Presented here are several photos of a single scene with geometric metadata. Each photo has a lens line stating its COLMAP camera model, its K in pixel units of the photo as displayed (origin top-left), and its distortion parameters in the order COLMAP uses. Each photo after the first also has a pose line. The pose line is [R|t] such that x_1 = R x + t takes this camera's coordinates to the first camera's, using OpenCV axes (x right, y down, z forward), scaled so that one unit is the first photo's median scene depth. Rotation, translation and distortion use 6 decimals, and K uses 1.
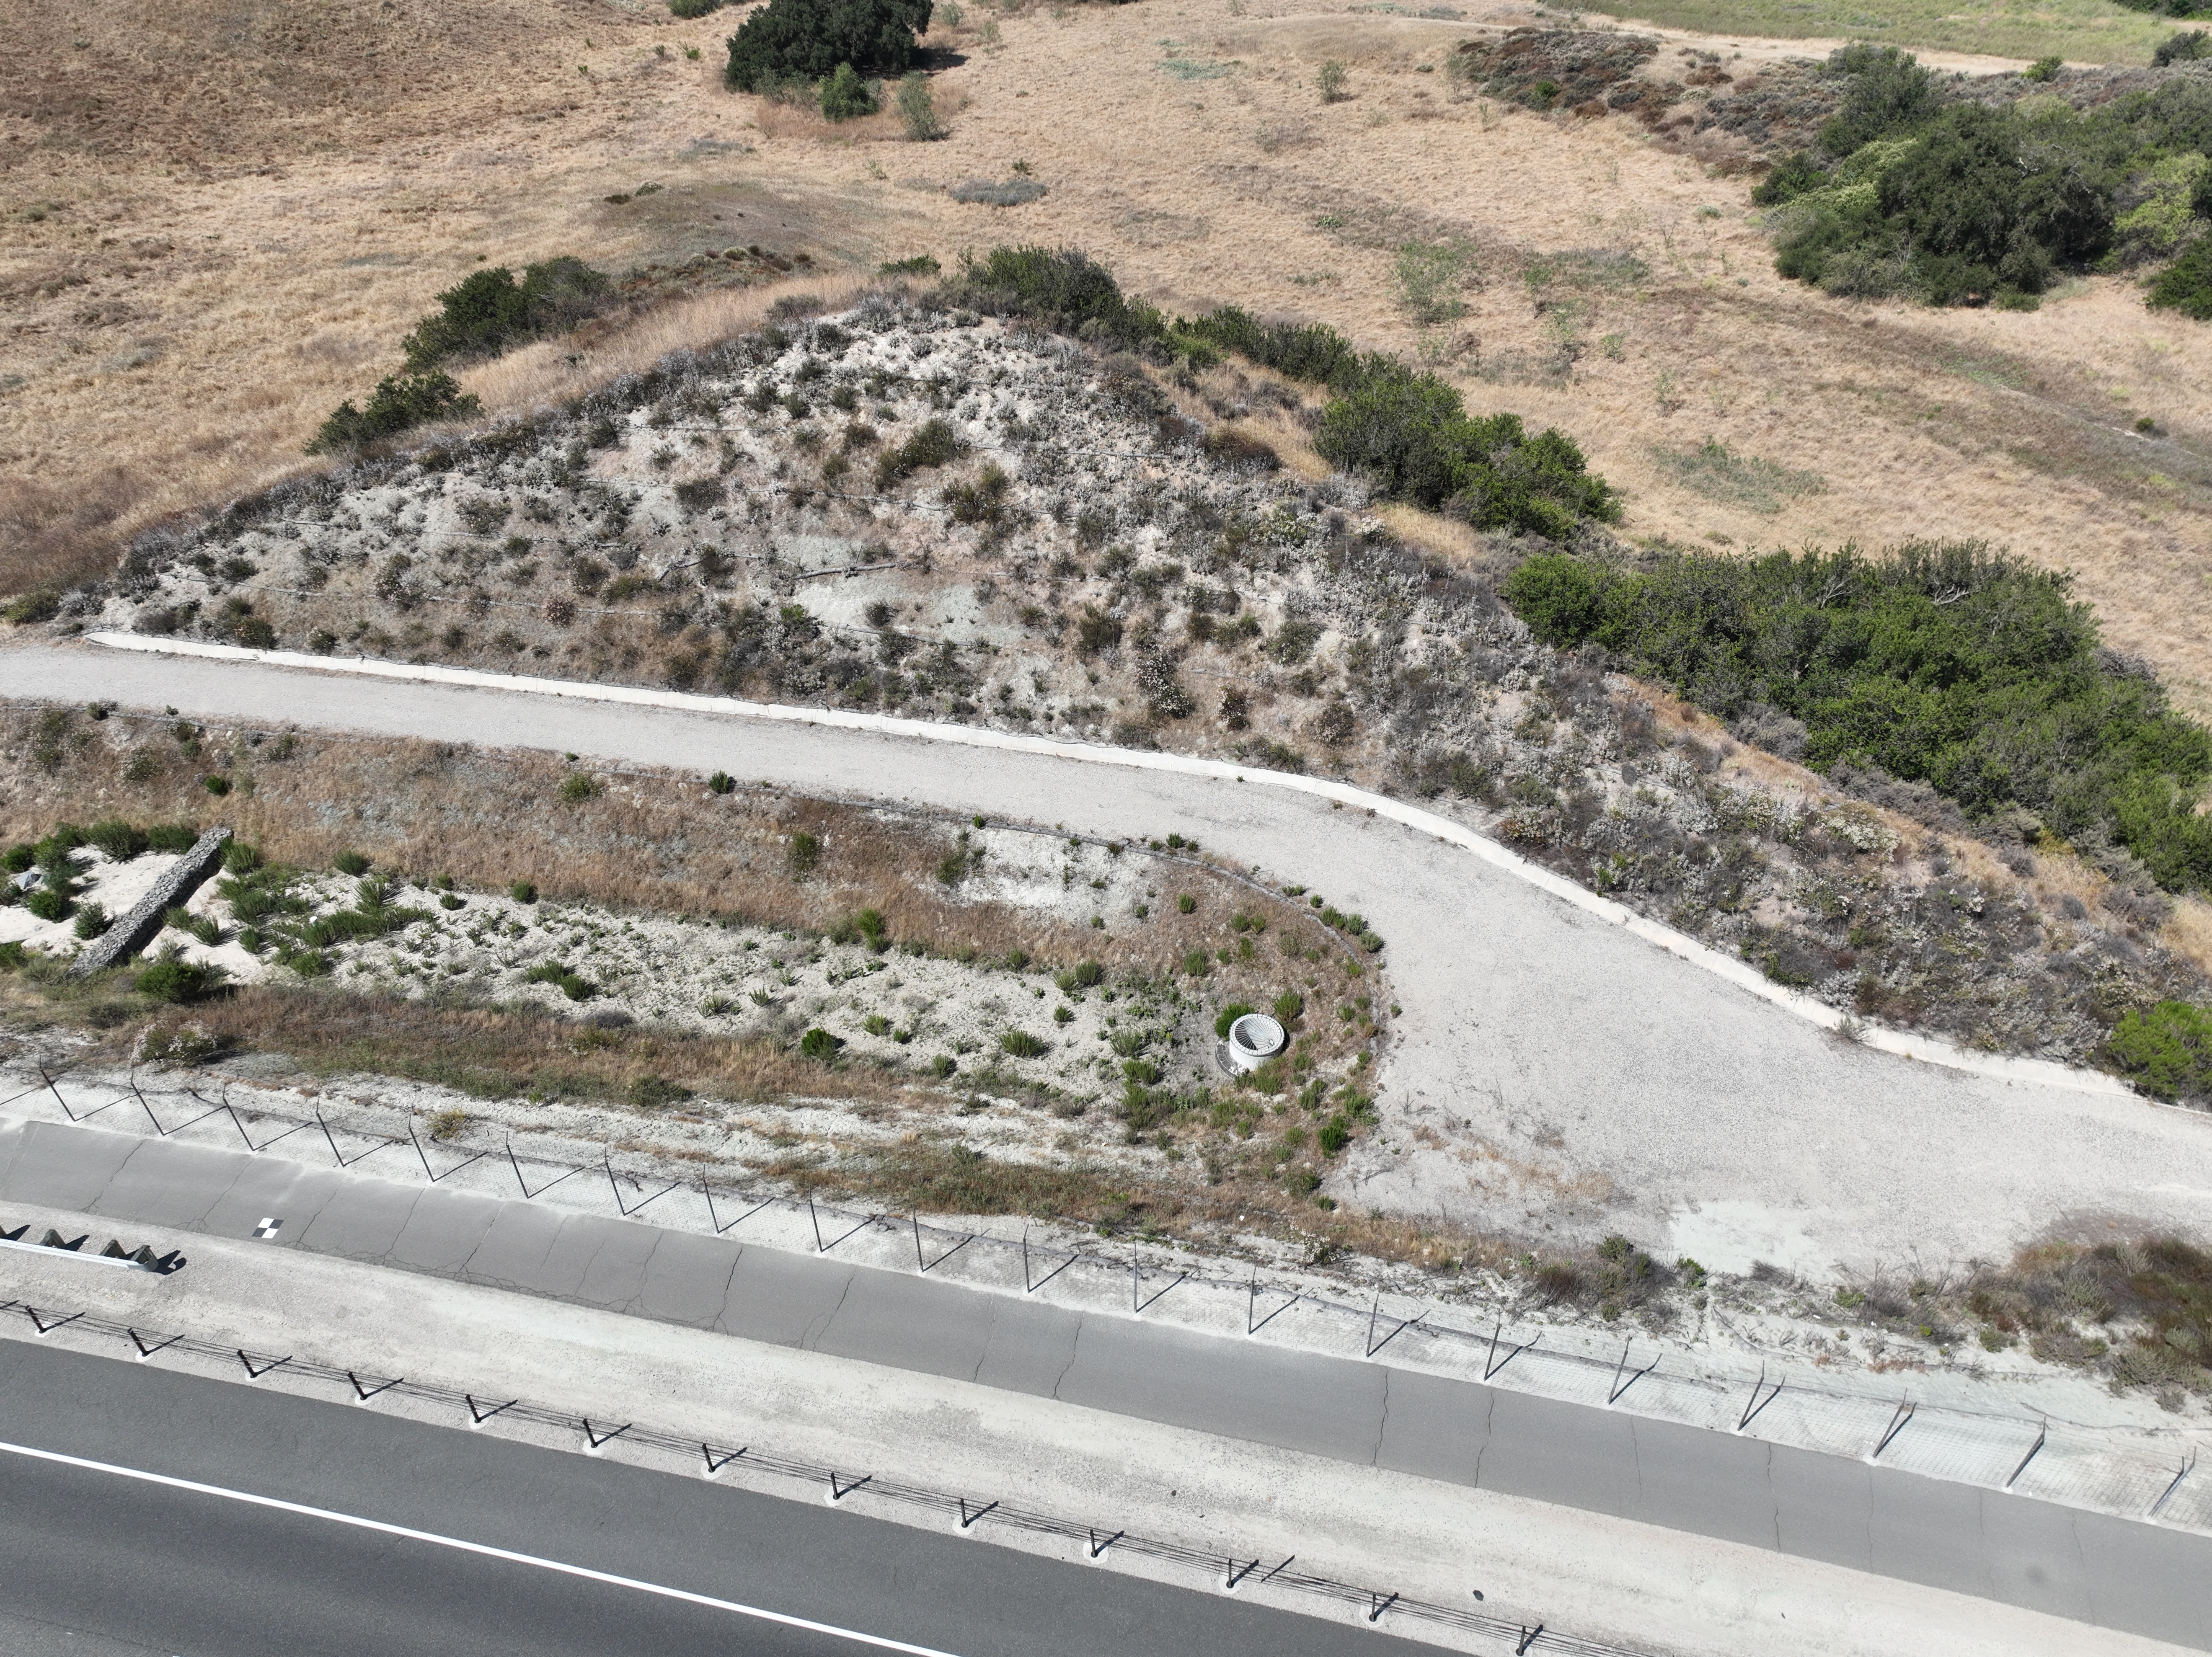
lens RADIAL K [[1536.5, 0, 1114.3], [0, 1536.5, 835.4], [0, 0, 1]] dist [0.004116, 0.003454]
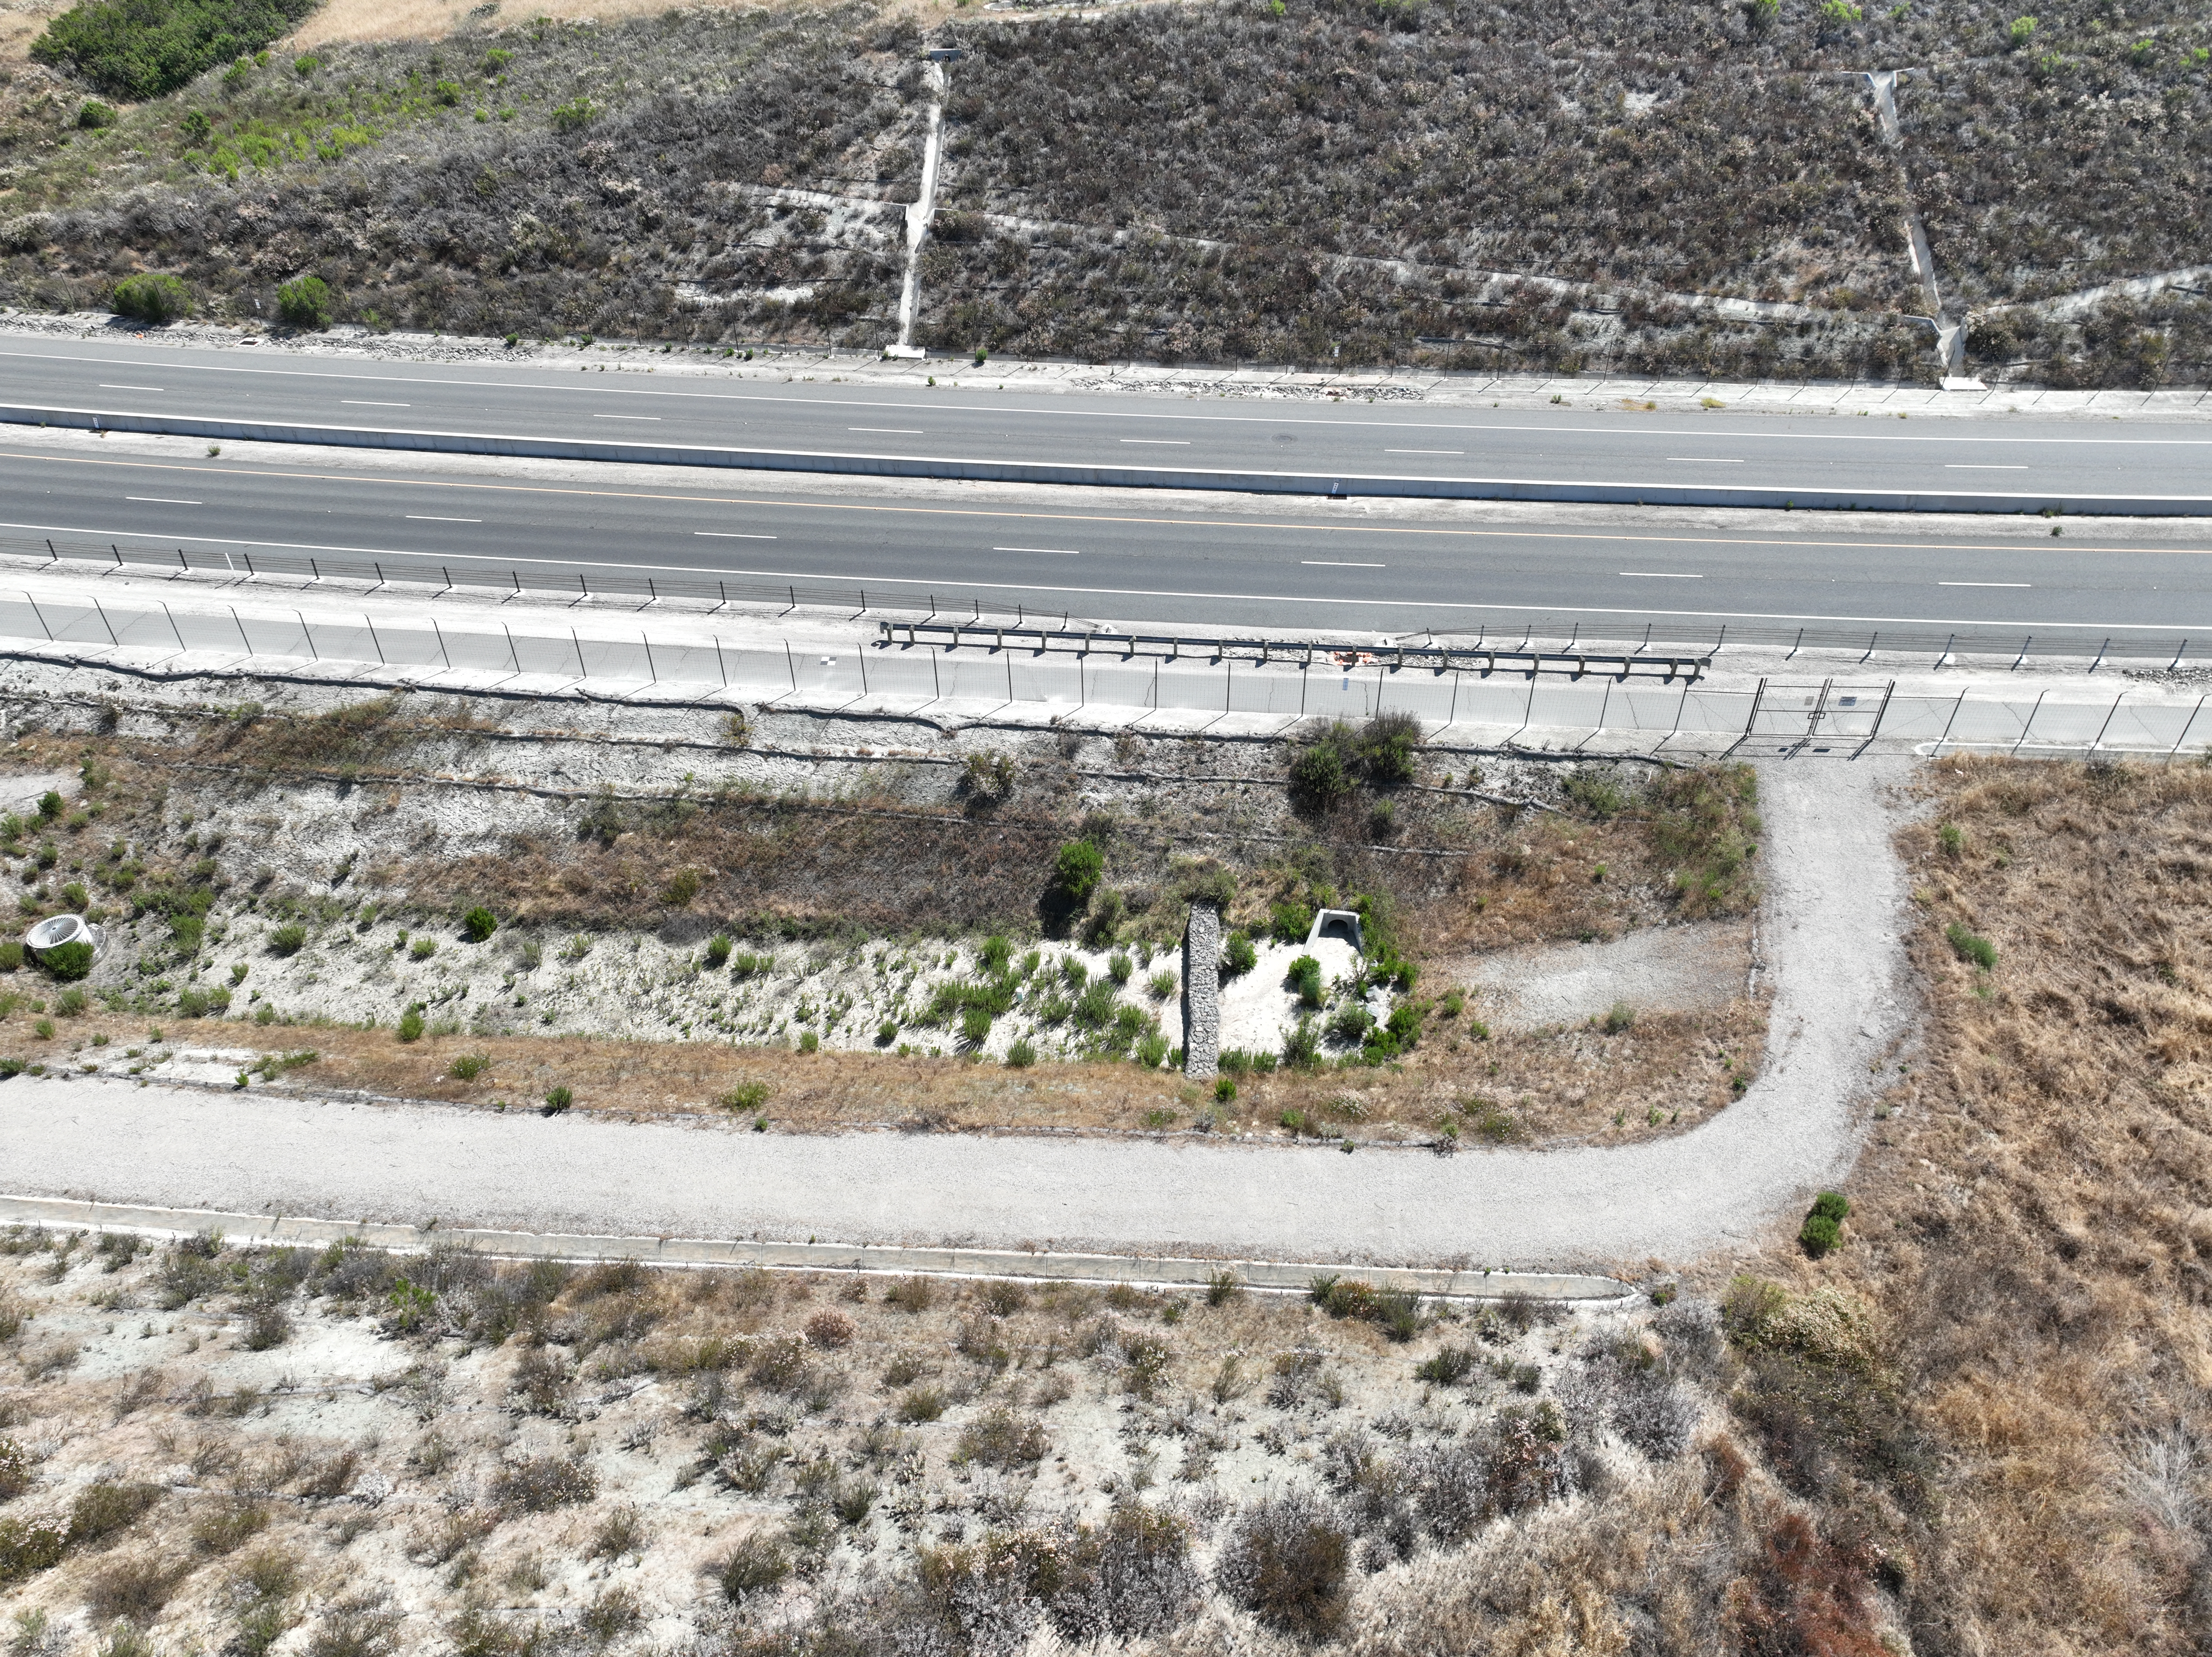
lens RADIAL K [[1548.9, 0, 1106.3], [0, 1548.9, 822.4], [0, 0, 1]] dist [-0.002515, 0.019601]
pose [[-0.992912, 0.093052, -0.073935, -0.476336], [-0.054246, 0.198684, 0.978561, -0.835144], [0.105746, 0.975636, -0.192228, 1.010006]]
